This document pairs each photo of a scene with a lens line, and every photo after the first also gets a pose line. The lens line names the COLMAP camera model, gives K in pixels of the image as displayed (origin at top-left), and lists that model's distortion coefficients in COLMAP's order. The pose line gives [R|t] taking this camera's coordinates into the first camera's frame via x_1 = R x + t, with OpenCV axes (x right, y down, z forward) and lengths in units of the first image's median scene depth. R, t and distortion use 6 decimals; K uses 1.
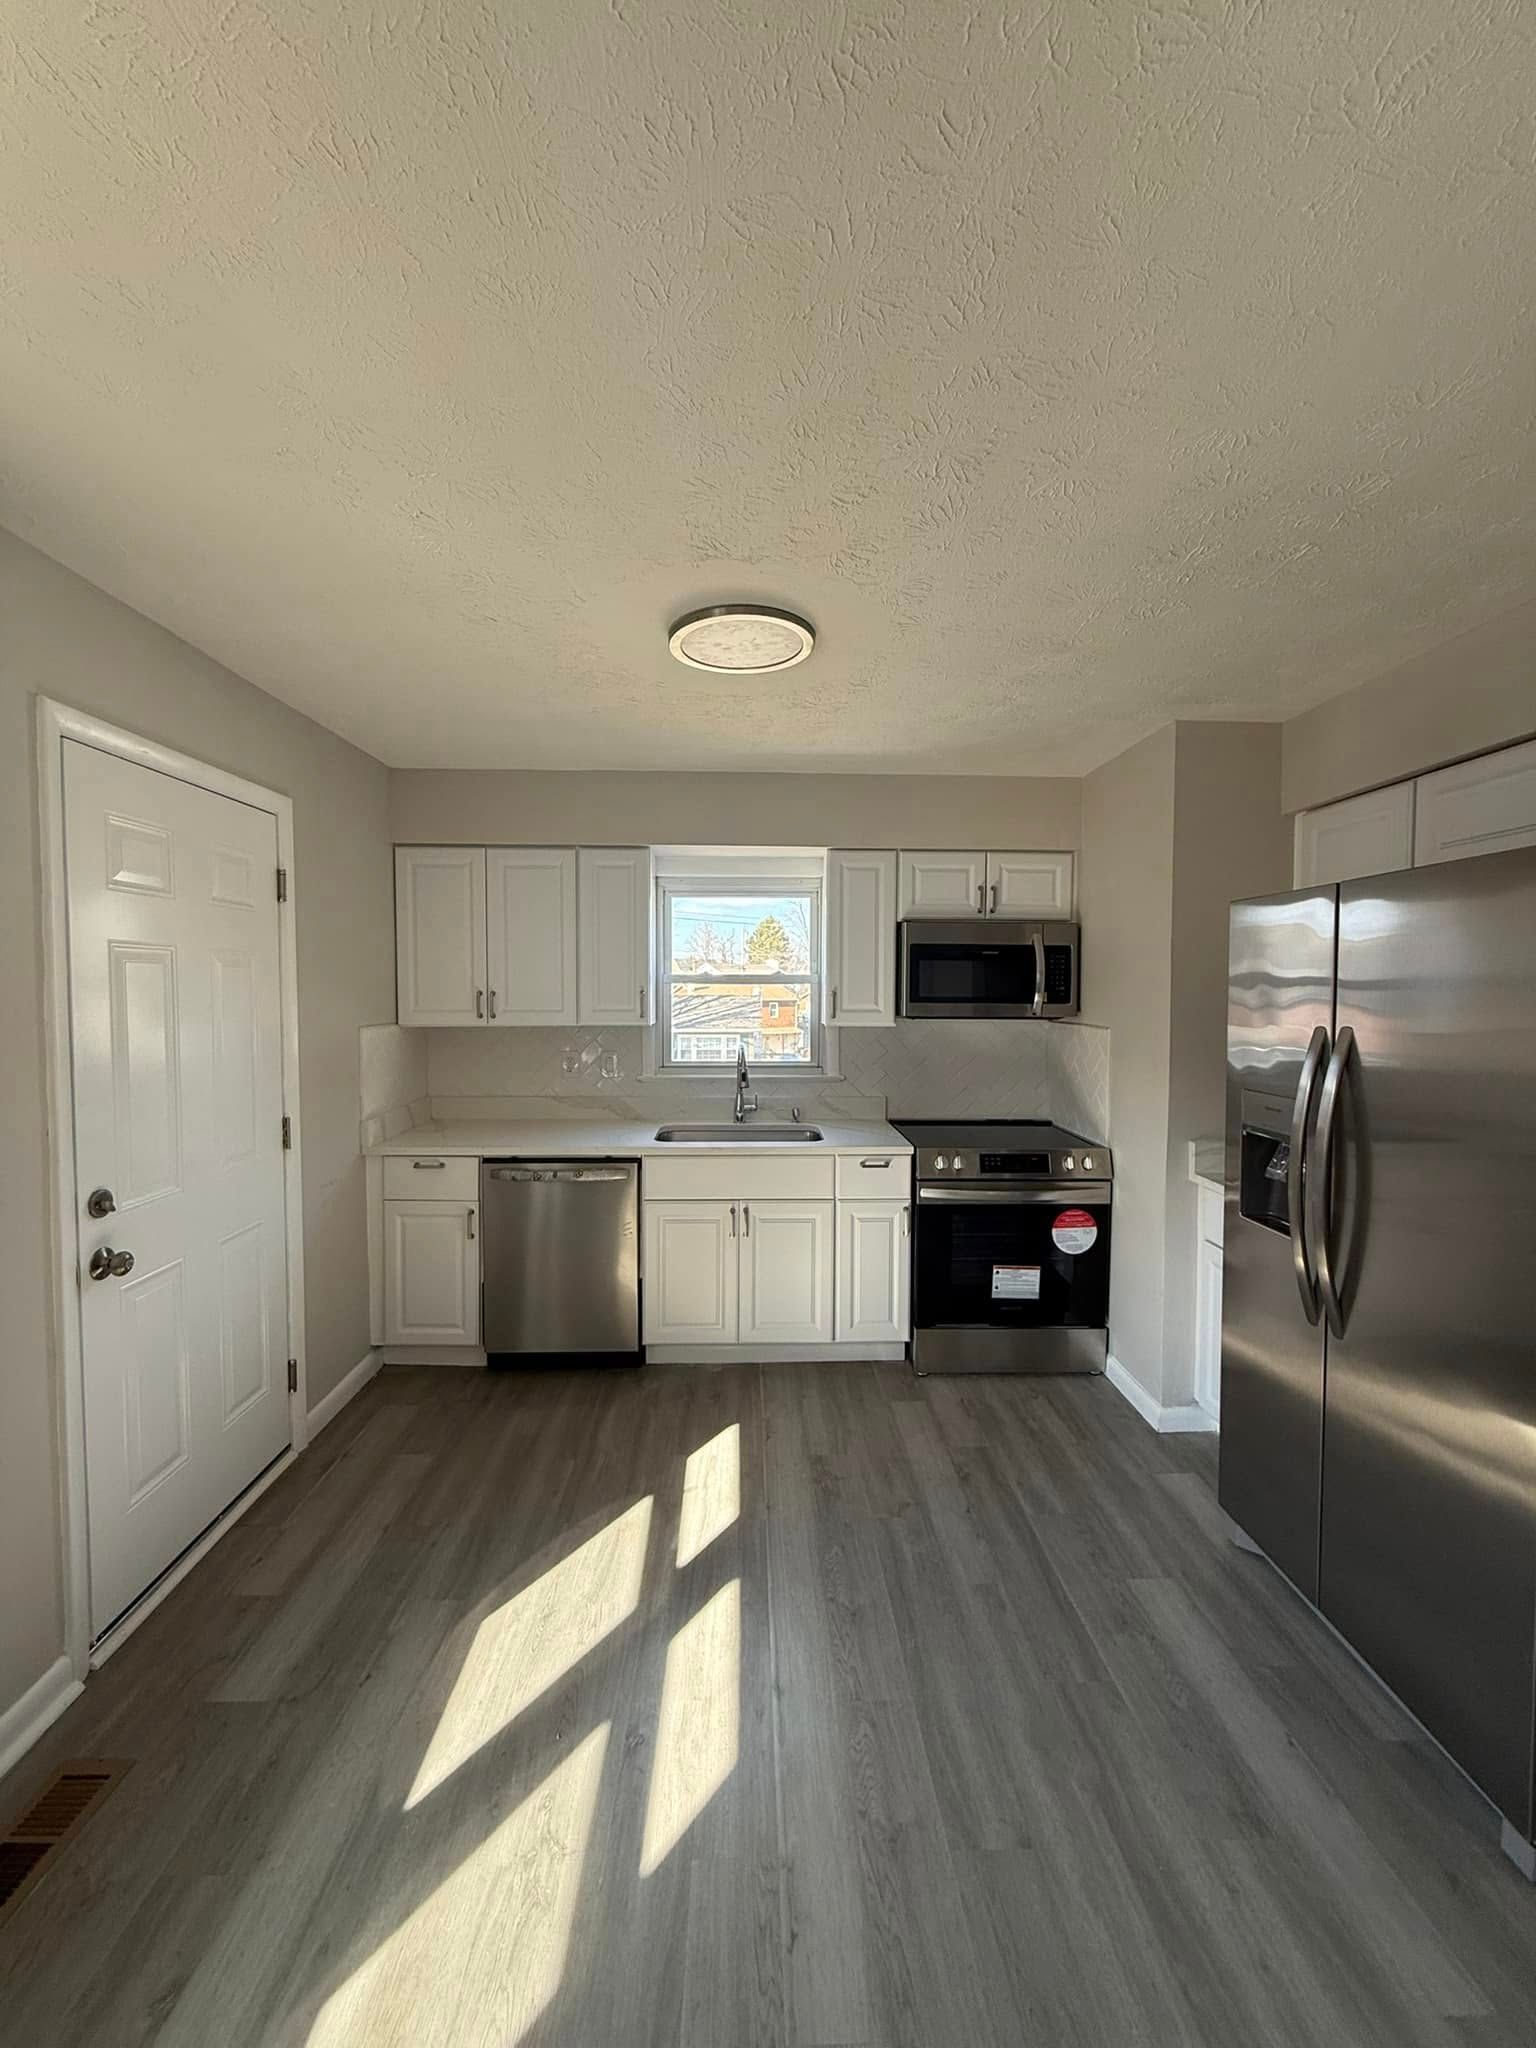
lens RADIAL K [[817.3, 0, 769.1], [0, 817.3, 1018.2], [0, 0, 1]] dist [0.001084, -0.000365]
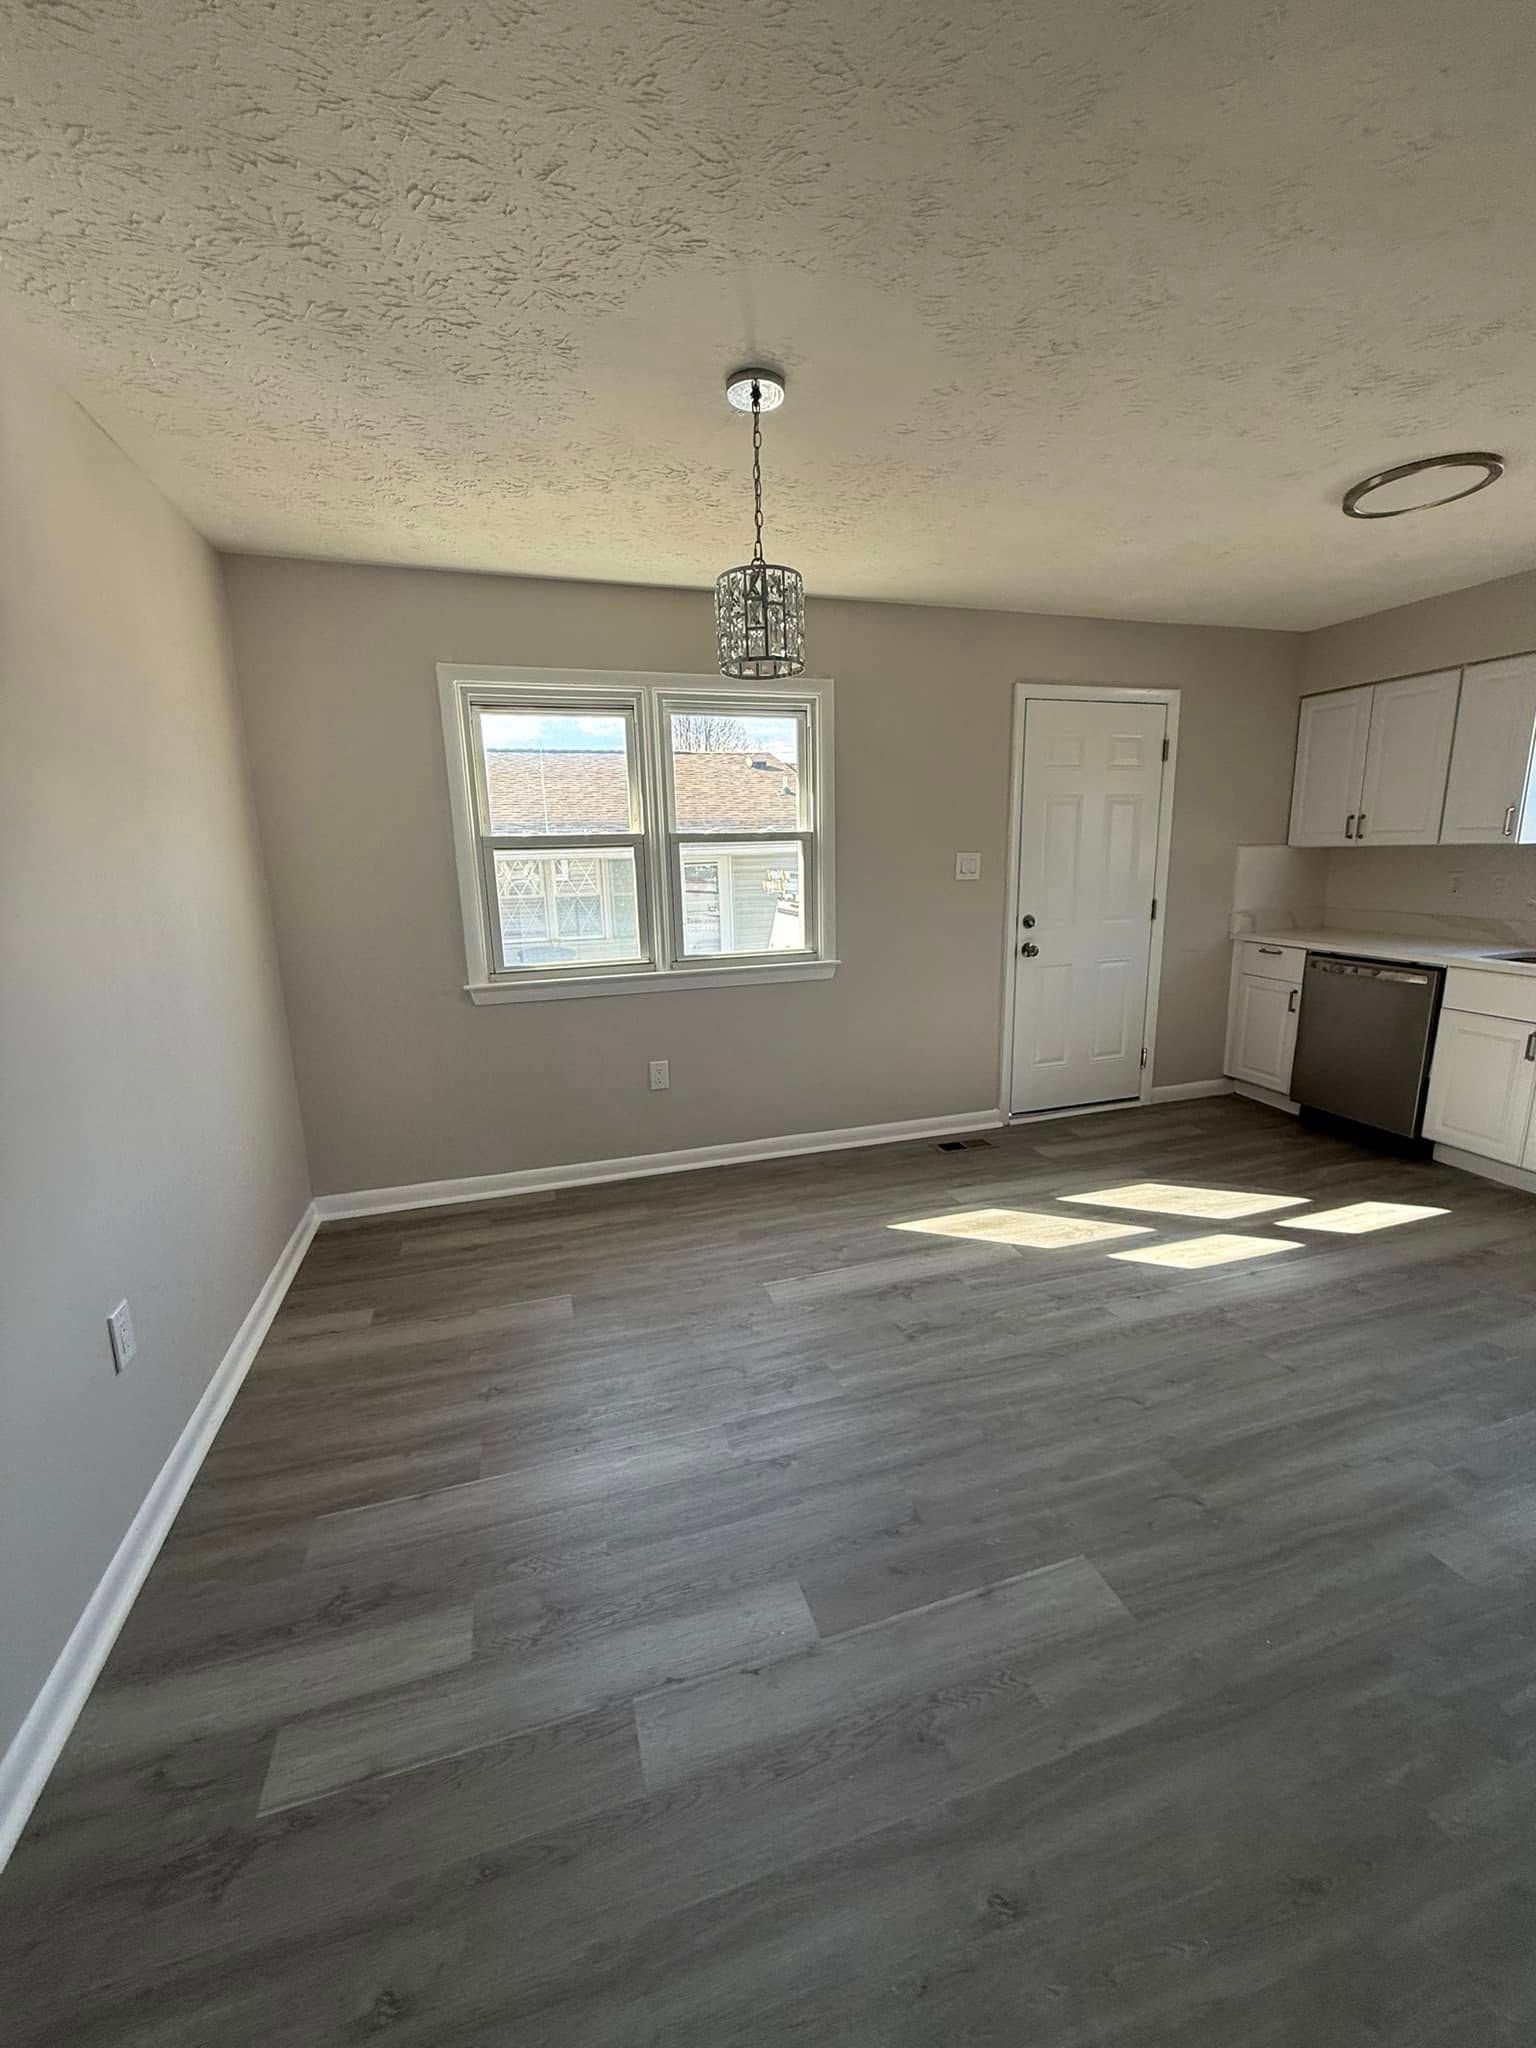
lens RADIAL K [[818.1, 0, 769.1], [0, 818.1, 1026.1], [0, 0, 1]] dist [-0.000527, -0.000055]
pose [[0.272024, 0.195913, -0.942136, 0.804514], [-0.013086, 0.979719, 0.199949, 0.054368], [0.962201, -0.042062, 0.269071, -0.188132]]
